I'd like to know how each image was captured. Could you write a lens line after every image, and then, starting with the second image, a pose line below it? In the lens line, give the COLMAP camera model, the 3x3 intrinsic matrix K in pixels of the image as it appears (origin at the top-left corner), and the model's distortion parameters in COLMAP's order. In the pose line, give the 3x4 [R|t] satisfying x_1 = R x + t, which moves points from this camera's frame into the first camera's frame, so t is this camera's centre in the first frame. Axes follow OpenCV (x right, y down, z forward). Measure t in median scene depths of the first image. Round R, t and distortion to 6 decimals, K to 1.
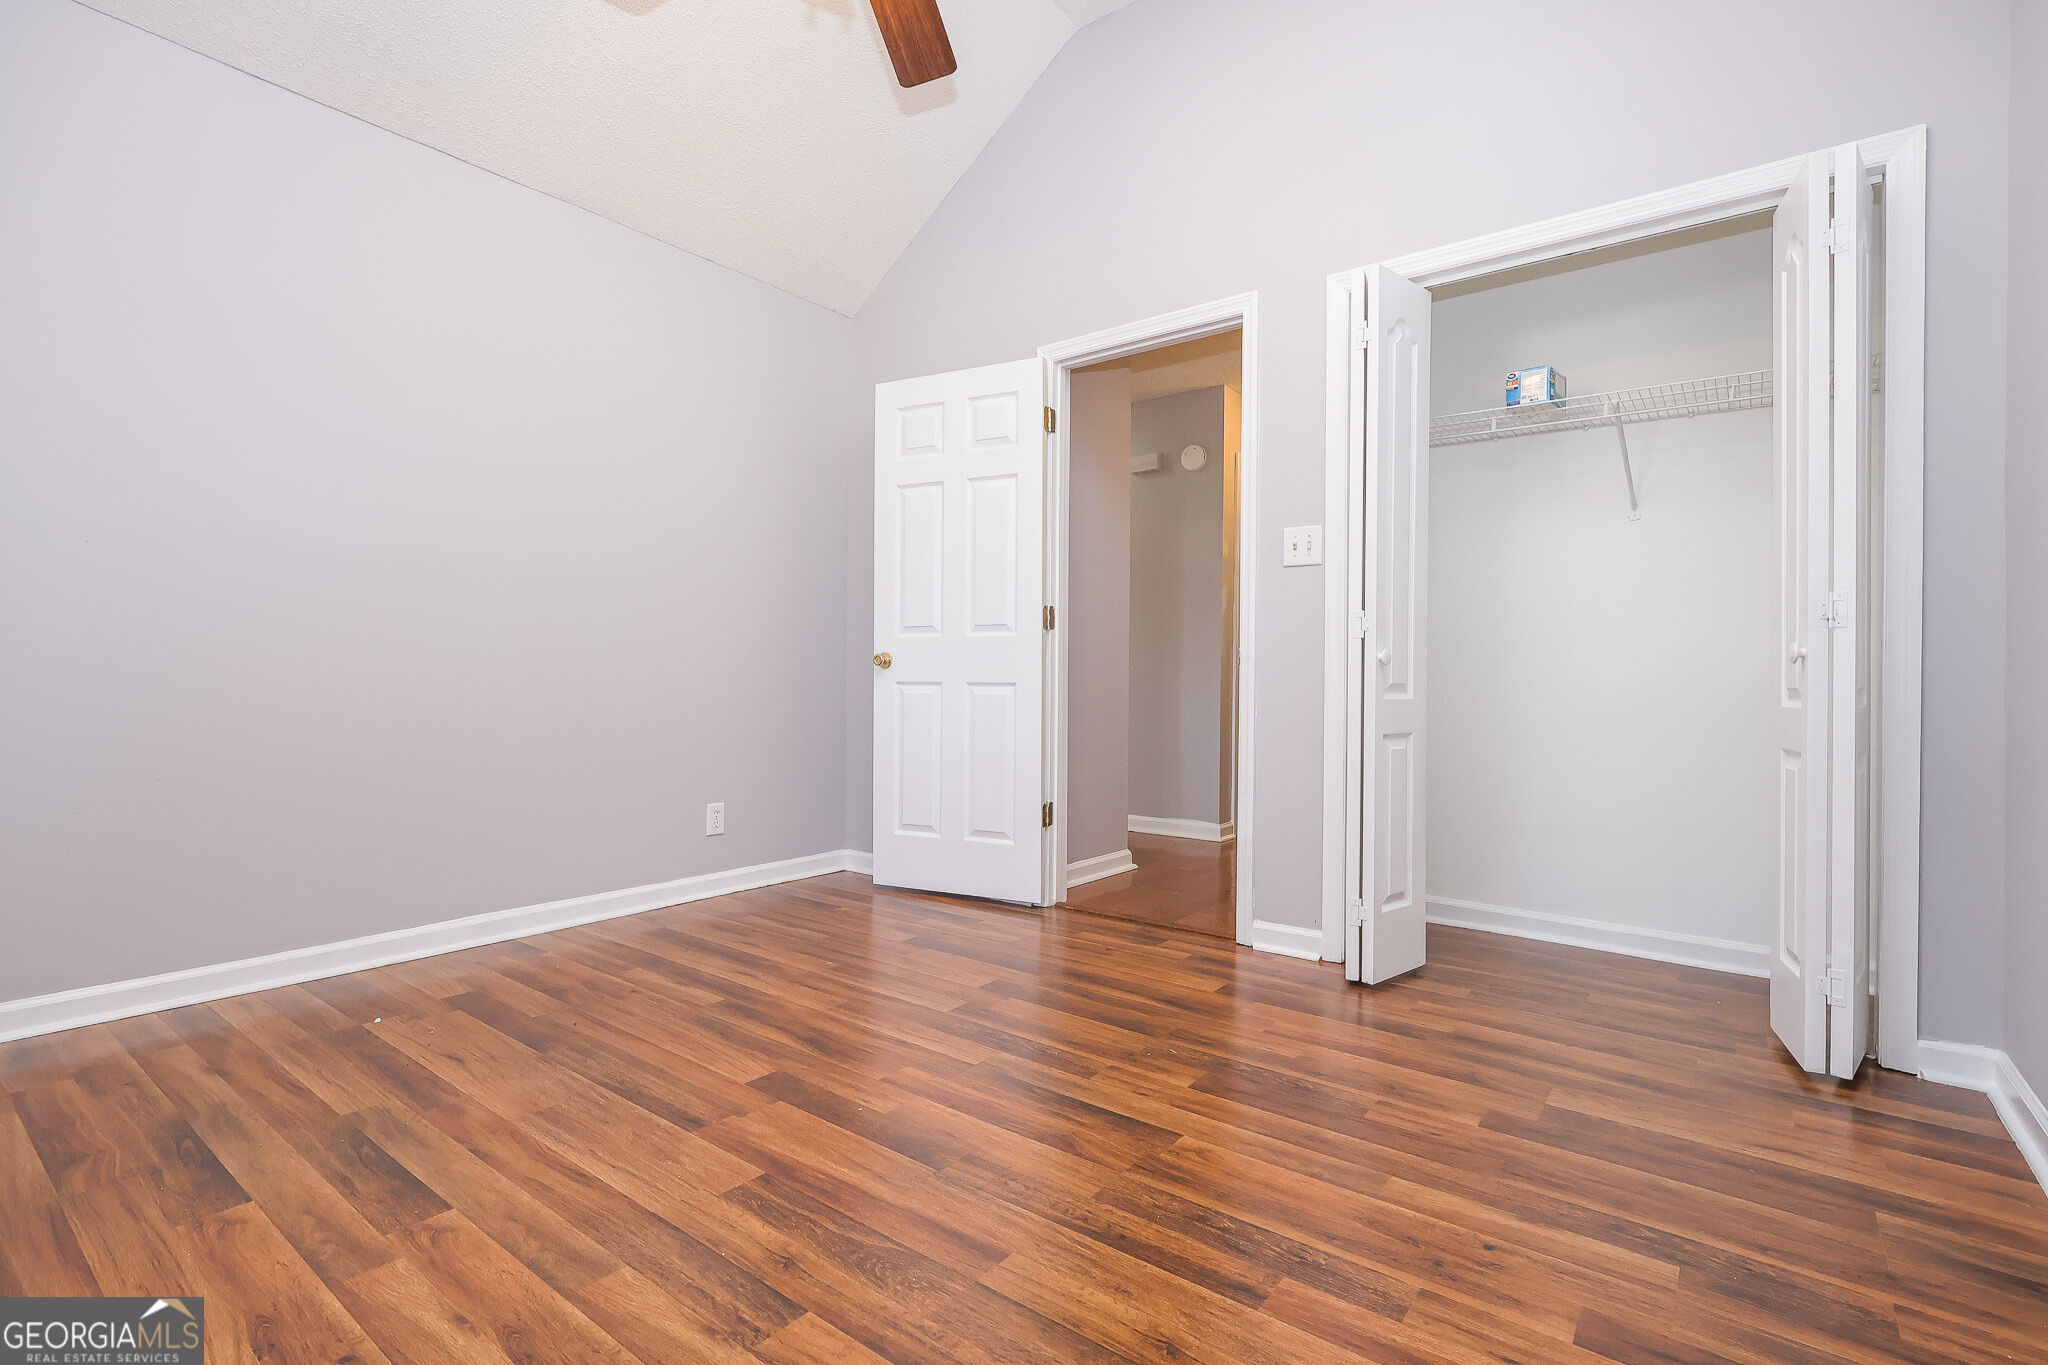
lens RADIAL K [[943.3, 0, 1009.0], [0, 943.3, 684.4], [0, 0, 1]] dist [-0.004626, 0.002484]
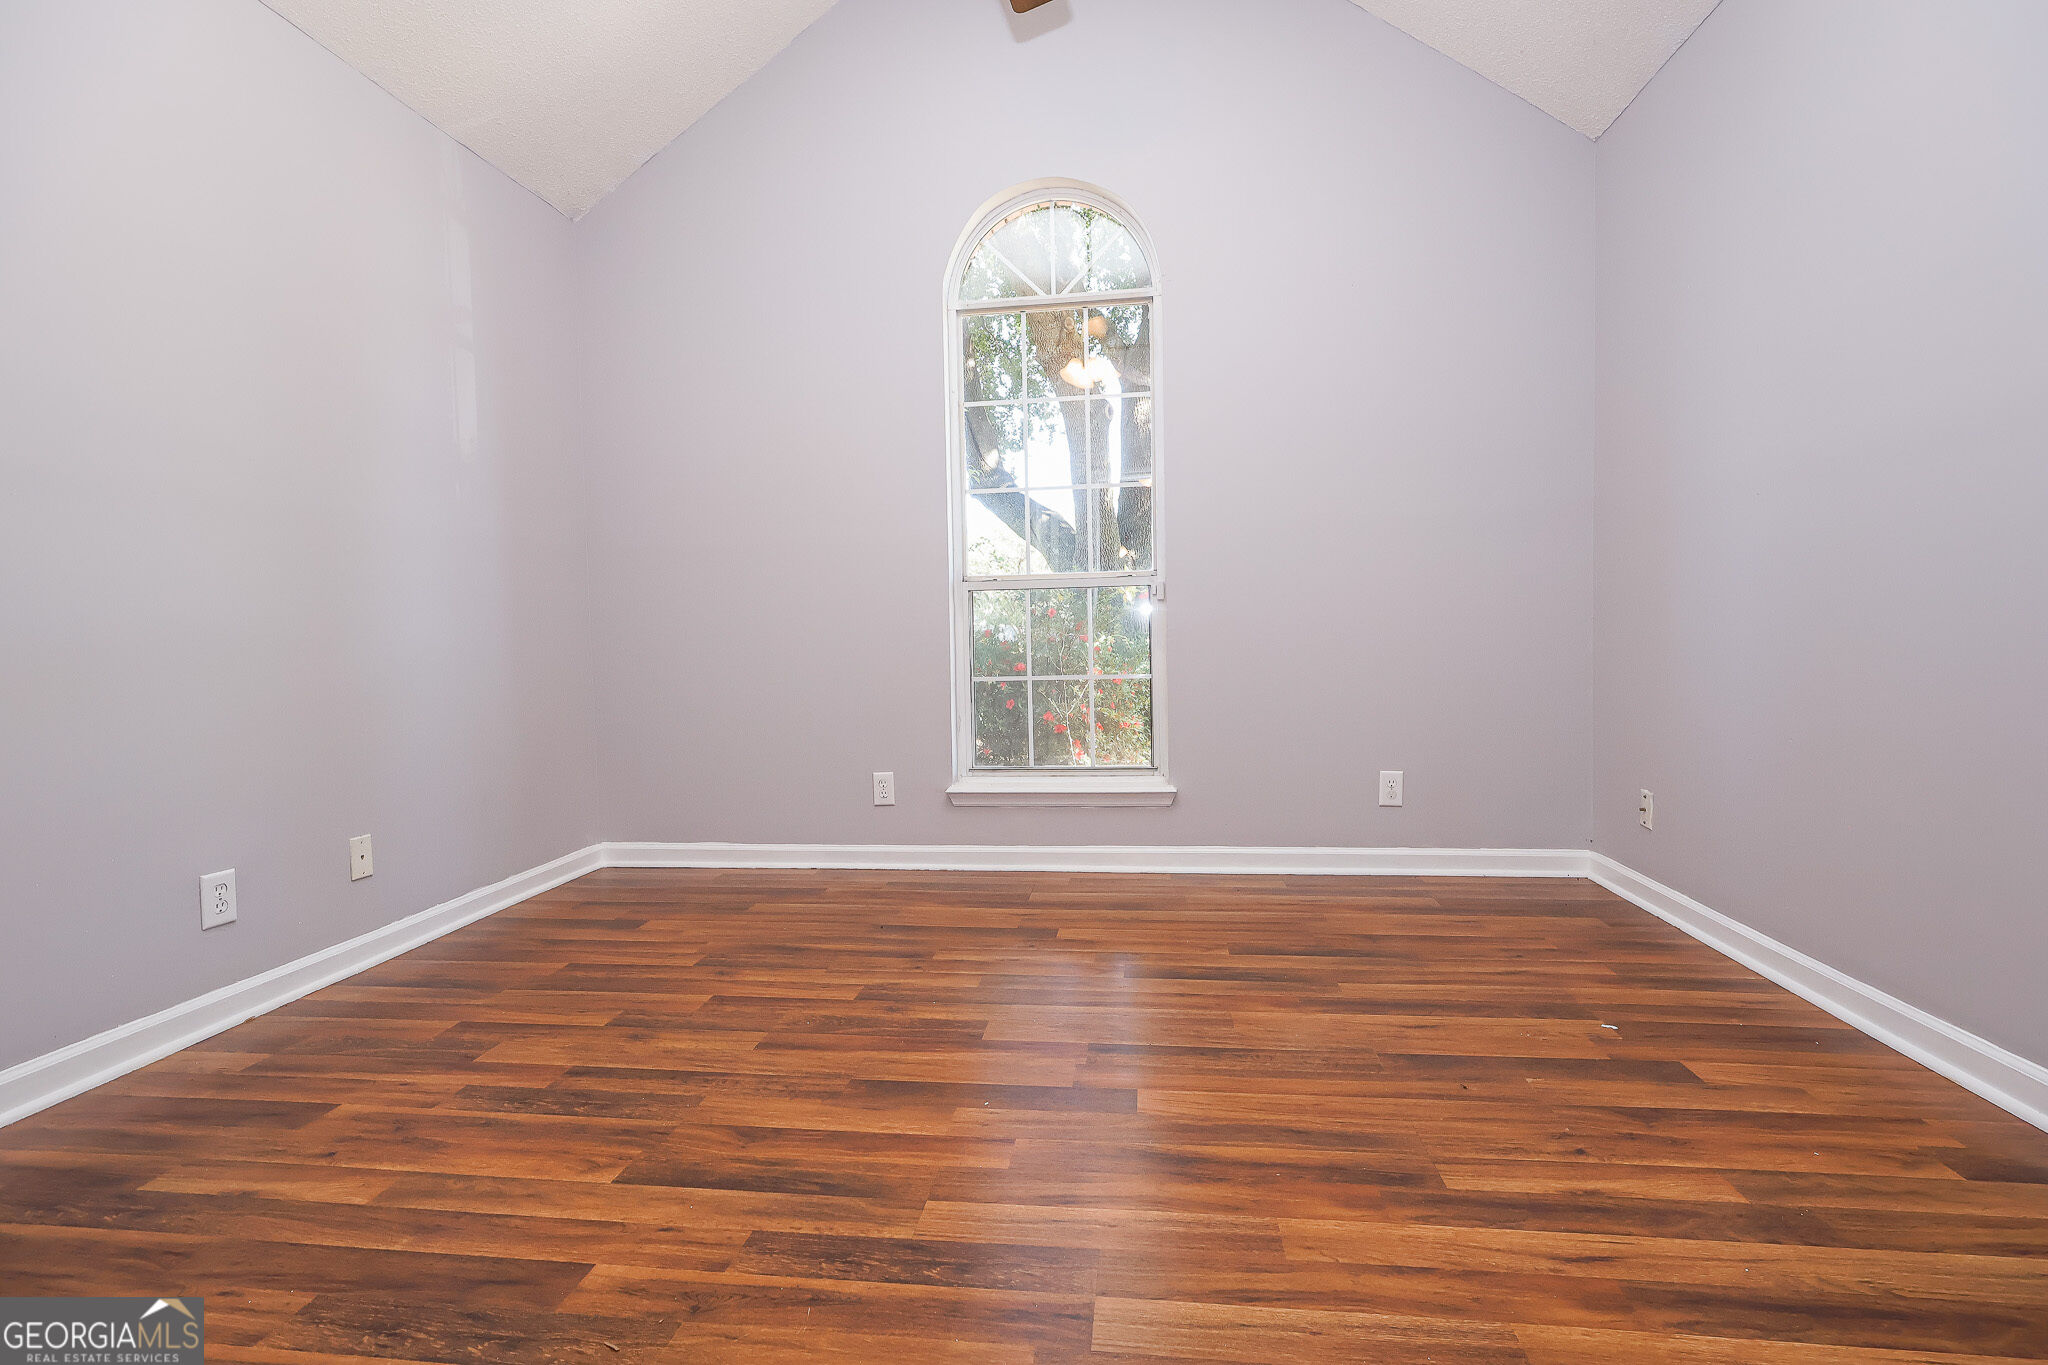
lens RADIAL K [[943.3, 0, 1026.7], [0, 943.3, 680.1], [0, 0, 1]] dist [-0.004626, 0.002484]
pose [[-0.856912, 0.030124, -0.514582, 0.286333], [0.012528, 0.999213, 0.037631, 0.001389], [0.515311, 0.025800, -0.856615, 1.898716]]
